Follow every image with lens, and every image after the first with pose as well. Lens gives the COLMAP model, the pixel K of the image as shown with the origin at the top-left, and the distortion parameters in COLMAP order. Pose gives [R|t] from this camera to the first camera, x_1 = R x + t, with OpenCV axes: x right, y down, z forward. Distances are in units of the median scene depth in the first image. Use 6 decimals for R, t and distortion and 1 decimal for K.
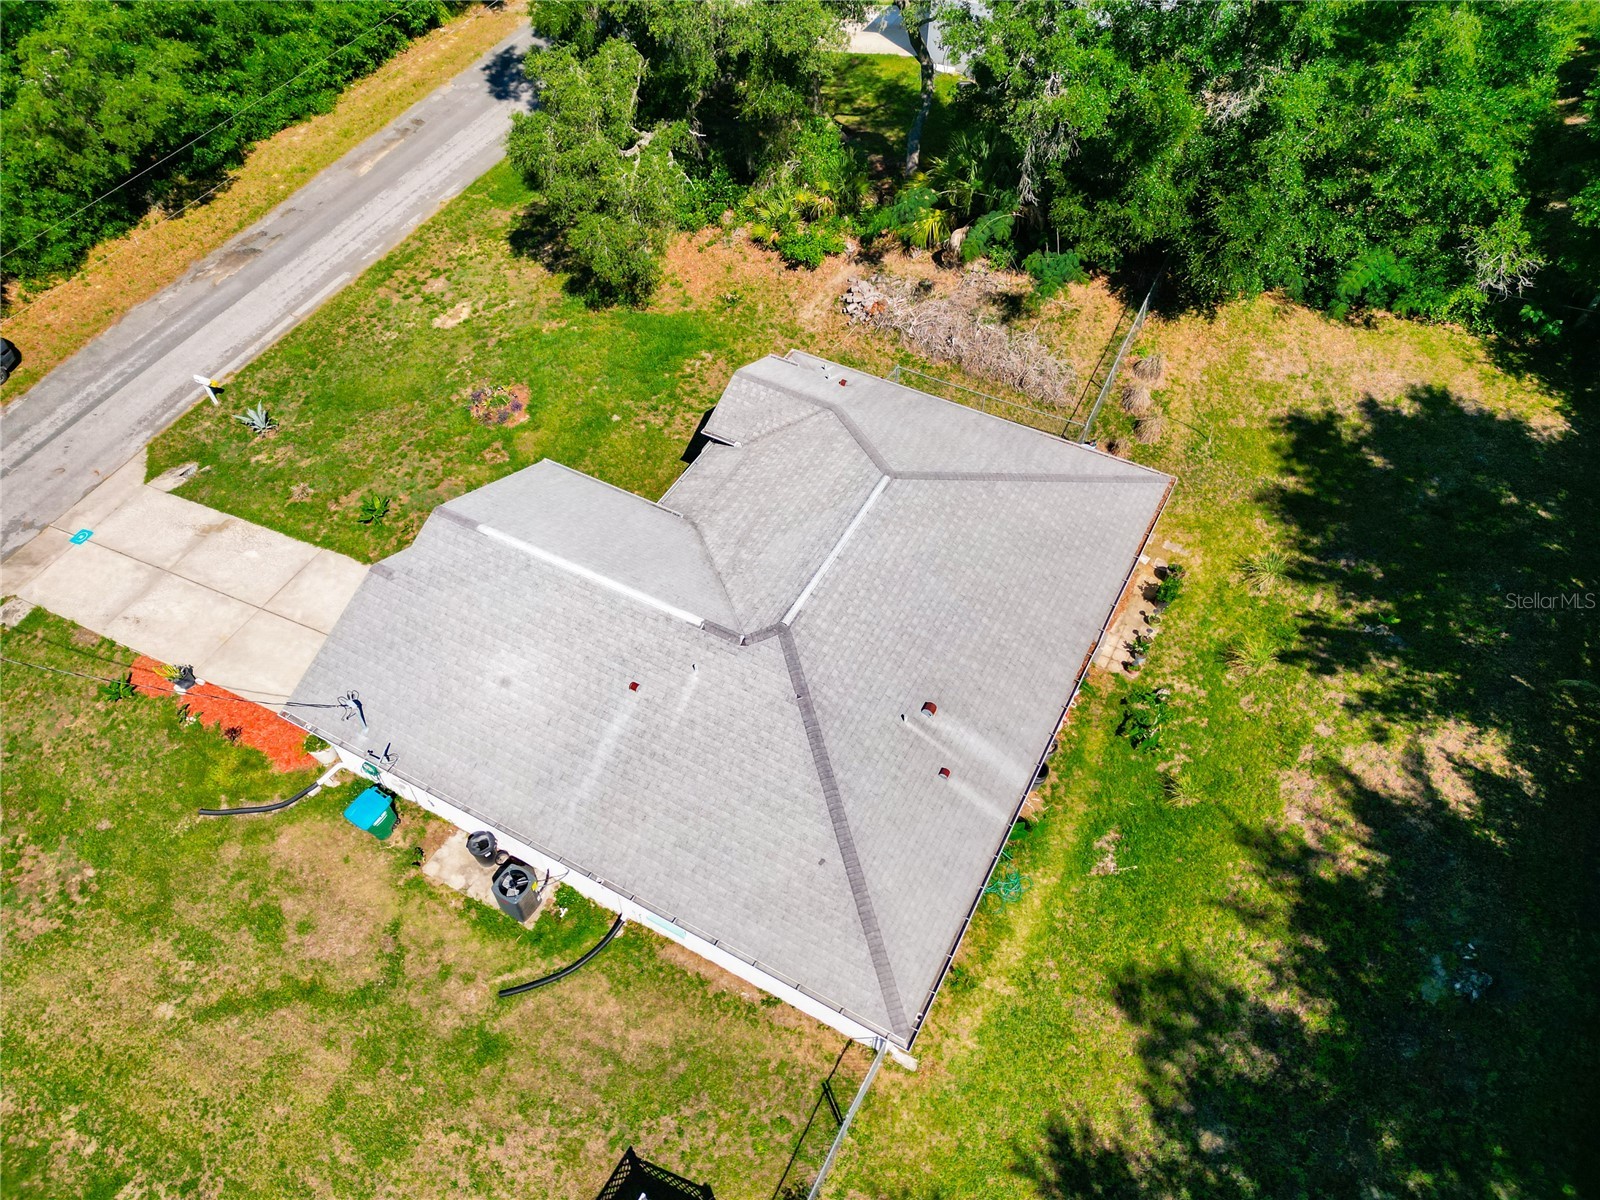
lens RADIAL K [[1126.6, 0, 799.1], [0, 1126.6, 592.7], [0, 0, 1]] dist [0.066223, -0.071900]
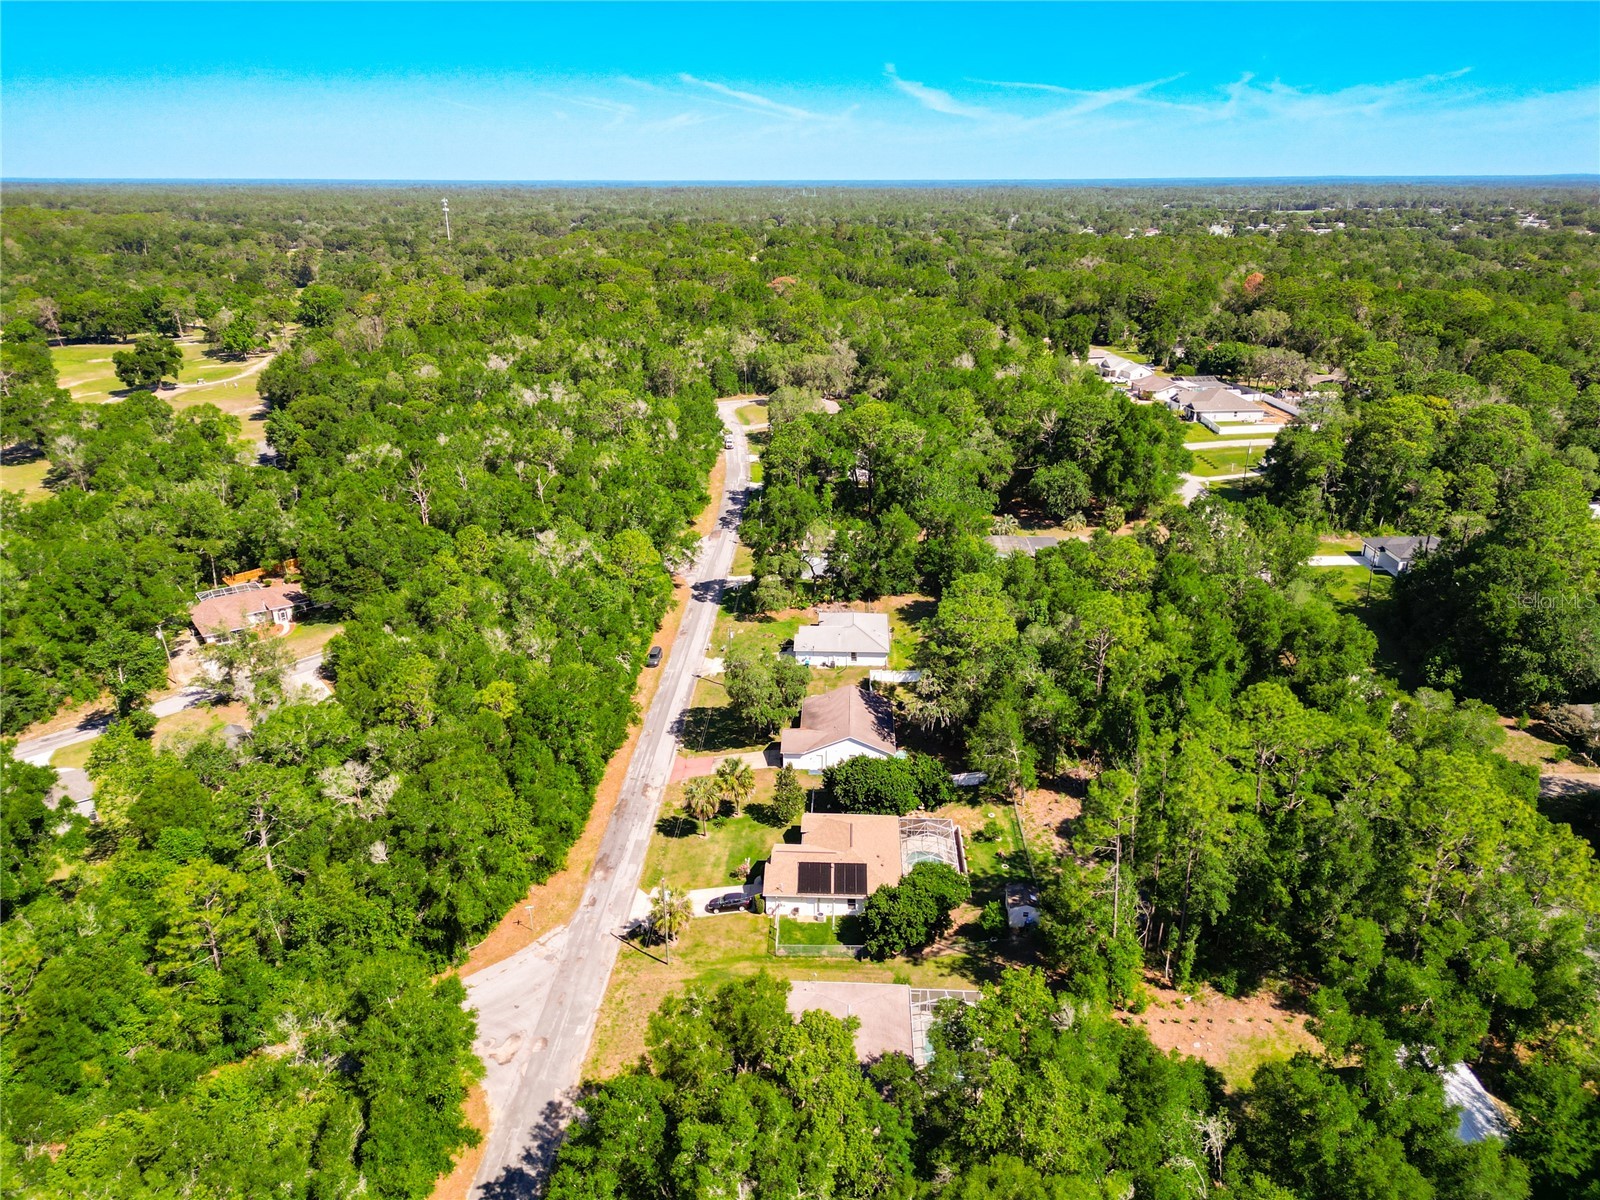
lens RADIAL K [[1126.6, 0, 799.1], [0, 1126.6, 592.7], [0, 0, 1]] dist [0.066223, -0.071900]
pose [[0.911074, -0.189037, 0.366346, -2.690861], [0.328704, 0.869438, -0.368824, 2.184074], [-0.248794, 0.456445, 0.854260, -4.872202]]
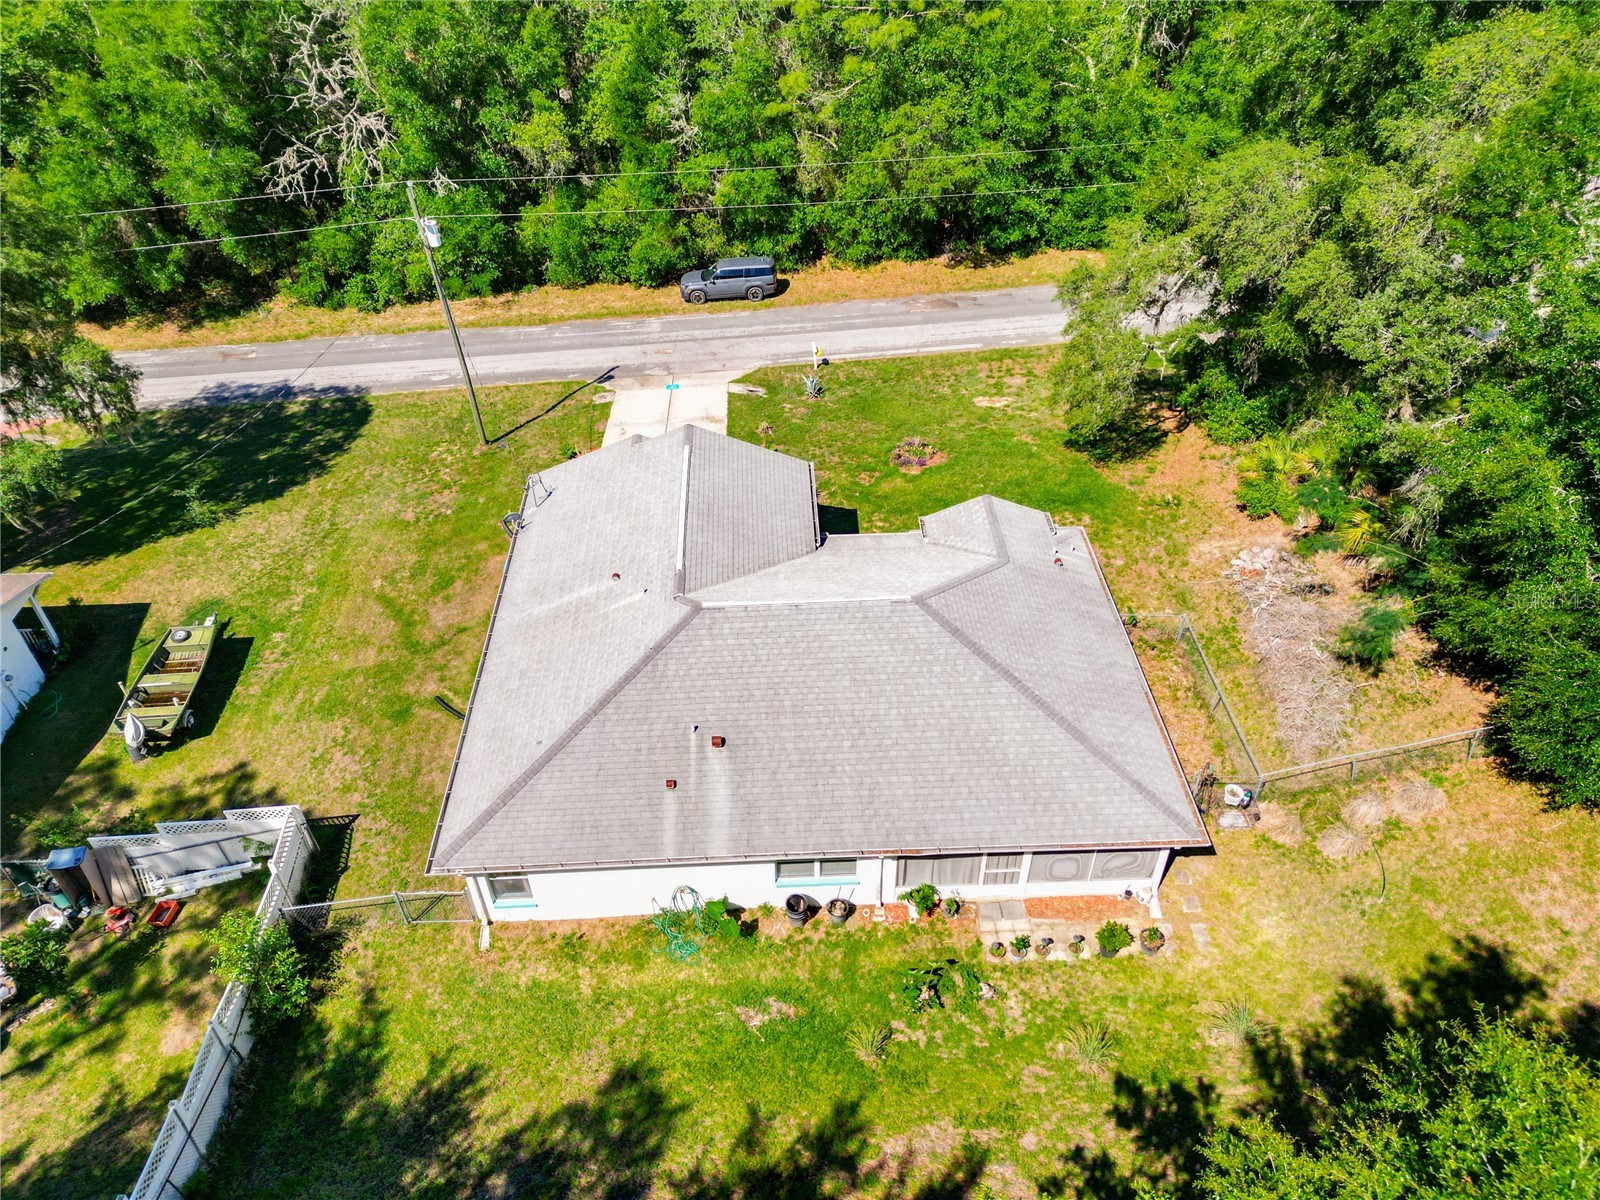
lens RADIAL K [[1126.6, 0, 799.1], [0, 1126.6, 592.7], [0, 0, 1]] dist [0.066223, -0.071900]
pose [[0.514012, 0.541394, -0.665345, 0.675402], [-0.644621, 0.755531, 0.116777, -0.152584], [0.565911, 0.368871, 0.737346, 0.169487]]
